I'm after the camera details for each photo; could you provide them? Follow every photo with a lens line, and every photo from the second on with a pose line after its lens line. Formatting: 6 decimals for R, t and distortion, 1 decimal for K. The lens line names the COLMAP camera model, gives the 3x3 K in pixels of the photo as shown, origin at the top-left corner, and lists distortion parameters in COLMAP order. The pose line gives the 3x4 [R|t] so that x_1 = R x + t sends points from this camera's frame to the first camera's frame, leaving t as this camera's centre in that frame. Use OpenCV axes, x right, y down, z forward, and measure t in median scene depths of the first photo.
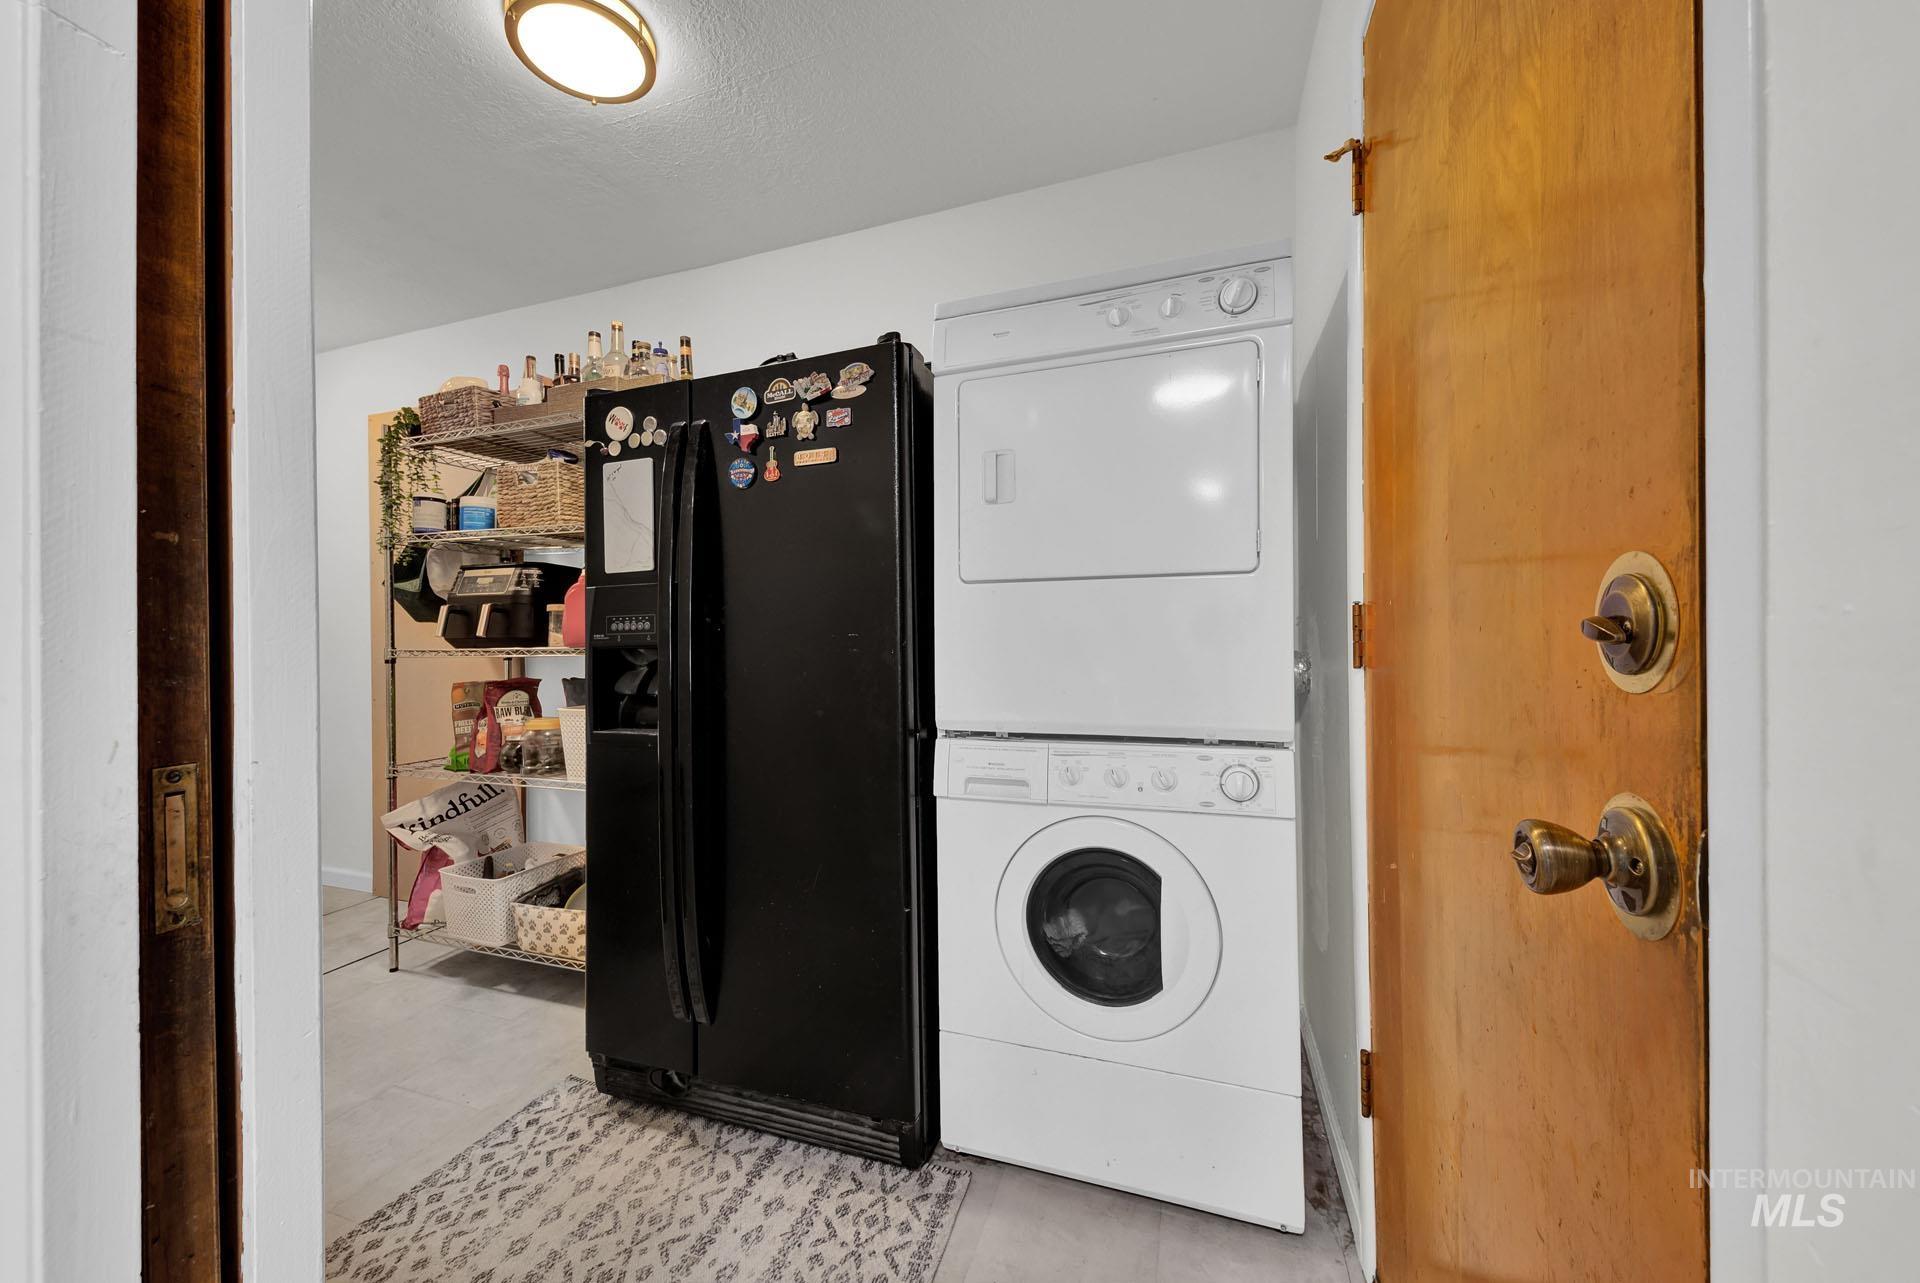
lens RADIAL K [[717.0, 0, 952.3], [0, 717.0, 636.7], [0, 0, 1]] dist [0.001817, 0.000027]
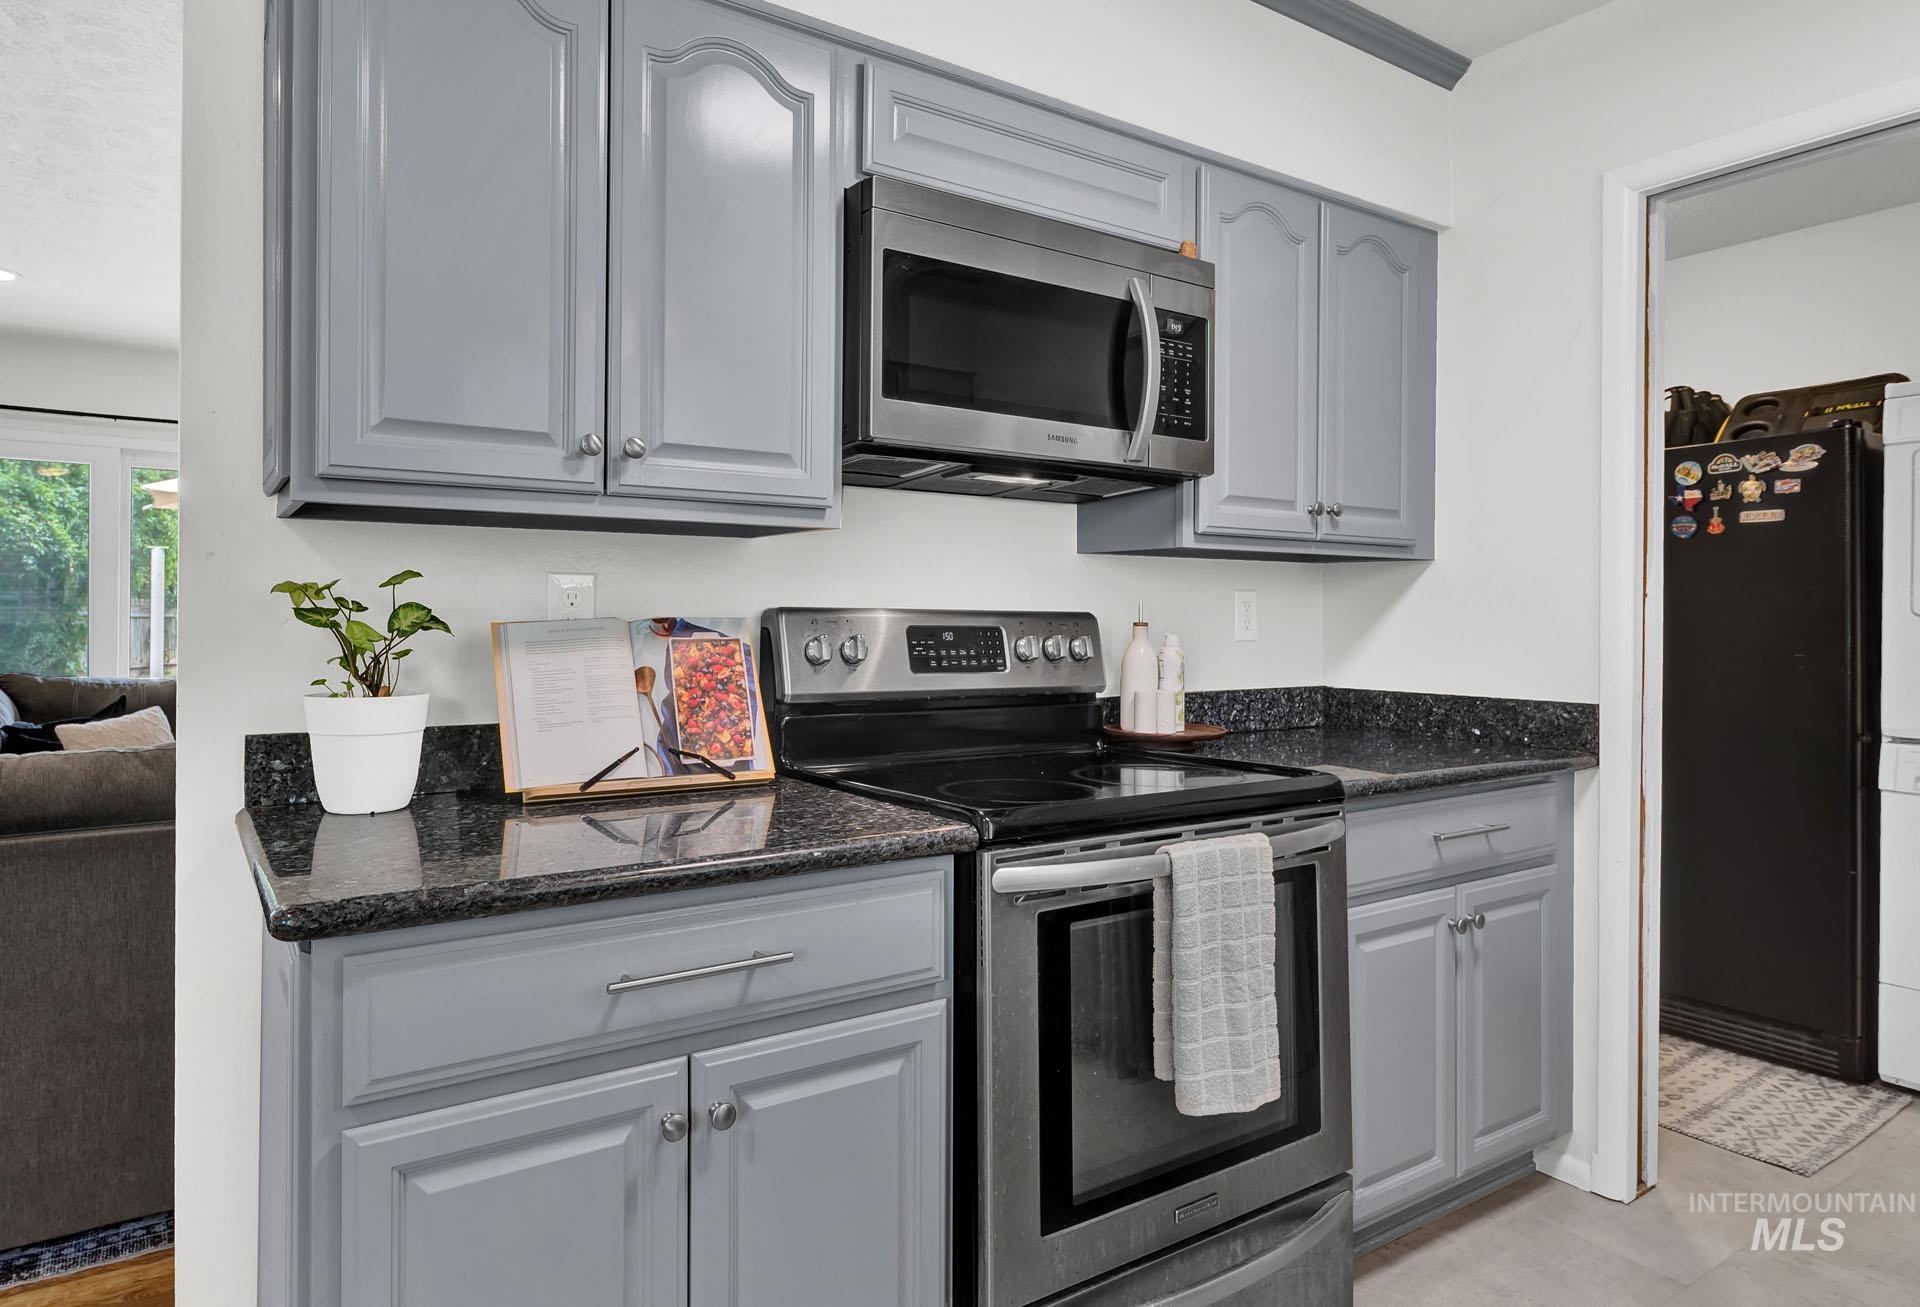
lens RADIAL K [[1119.8, 0, 873.2], [0, 1119.8, 615.9], [0, 0, 1]] dist [-0.001344, -0.001811]
pose [[0.784564, 0.016342, -0.619832, -0.196489], [-0.014425, 0.999863, 0.008103, -0.064608], [0.619880, 0.002583, 0.784693, -1.575299]]
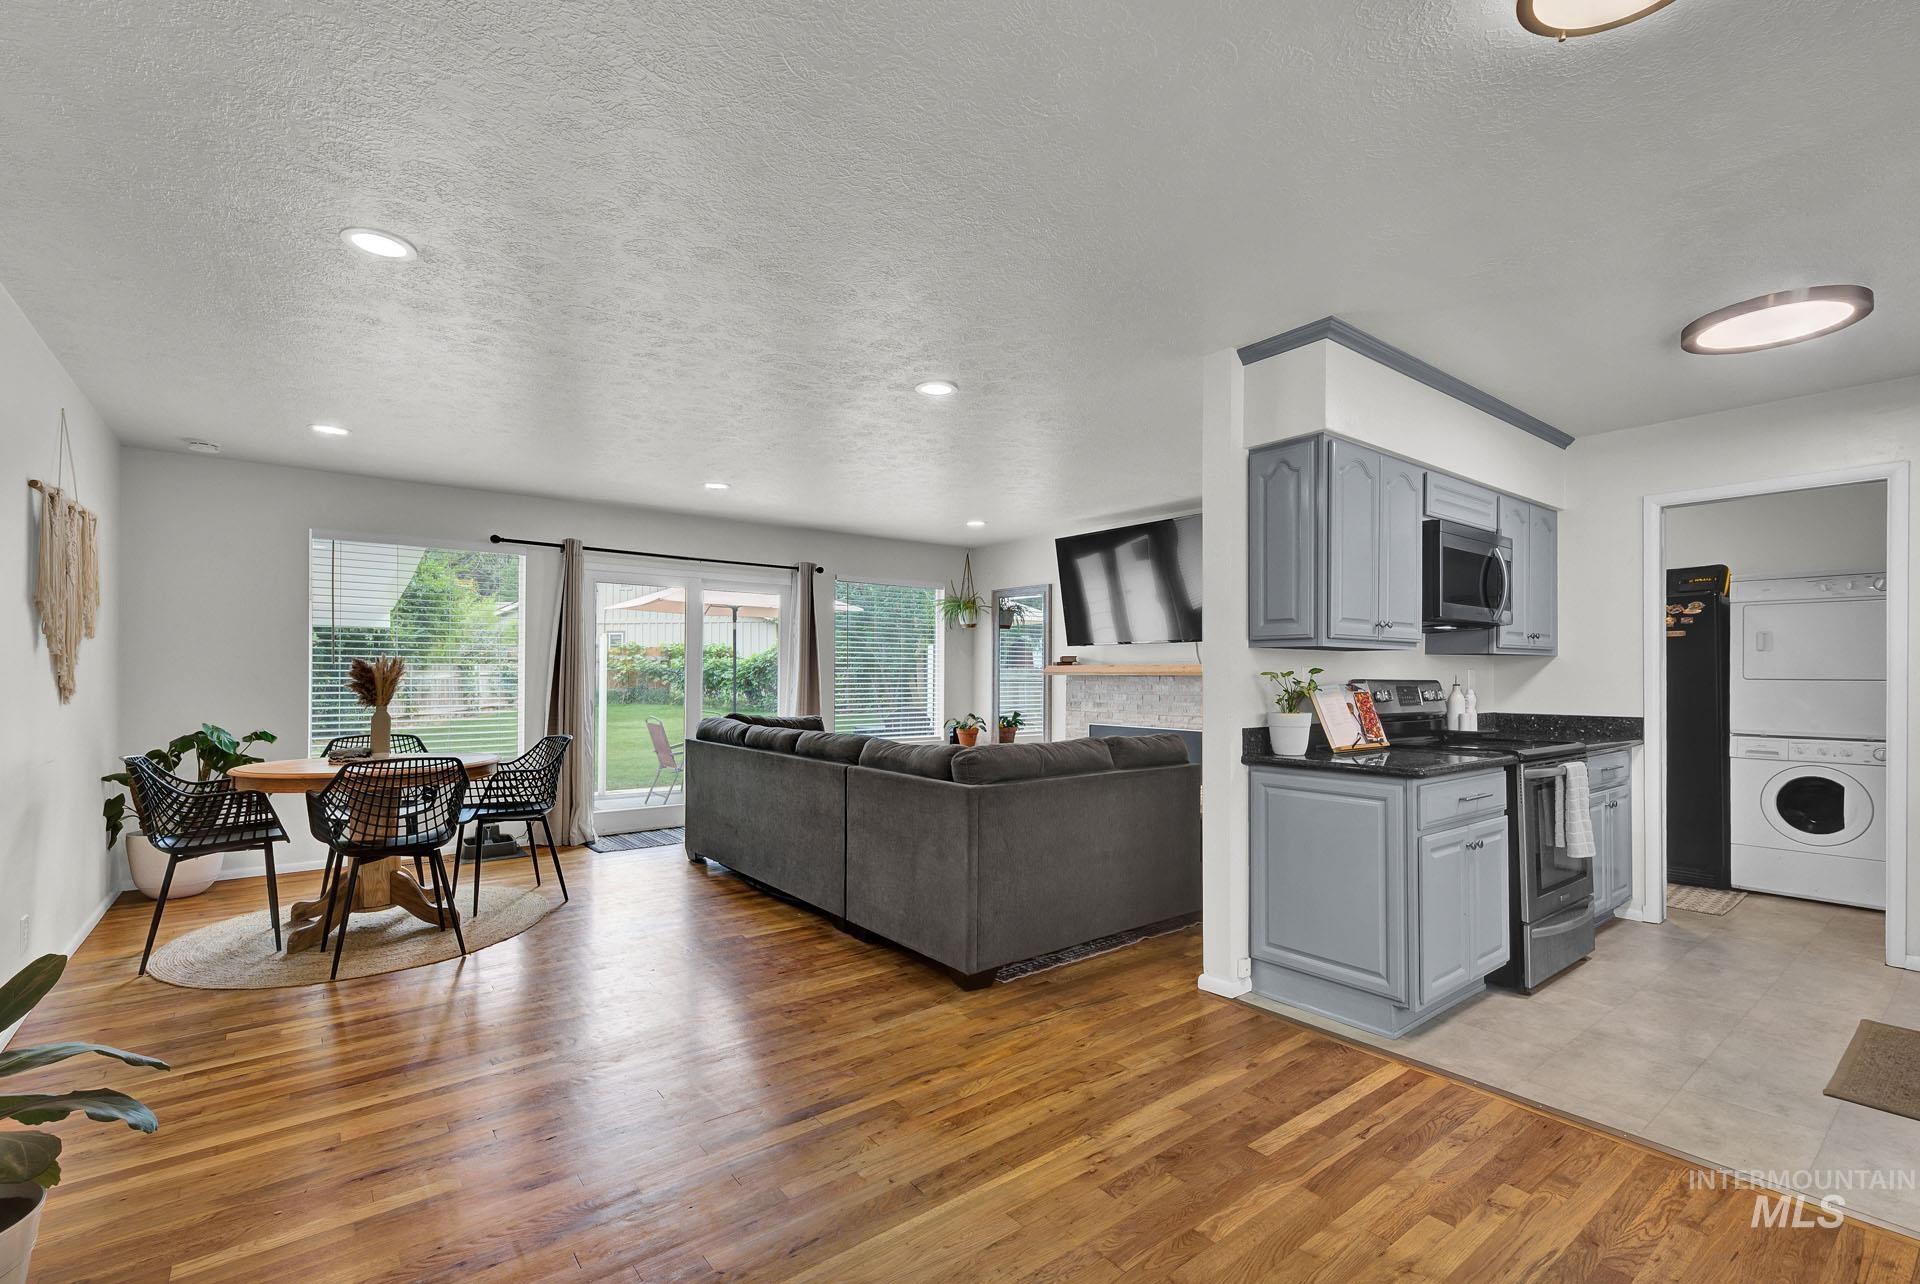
lens RADIAL K [[850.1, 0, 949.4], [0, 850.1, 665.7], [0, 0, 1]] dist [0.000495, 0.000069]
pose [[0.841200, 0.008082, -0.540664, -0.782887], [-0.011943, 0.999922, -0.003634, -0.078255], [0.540593, 0.009515, 0.841231, -3.369873]]
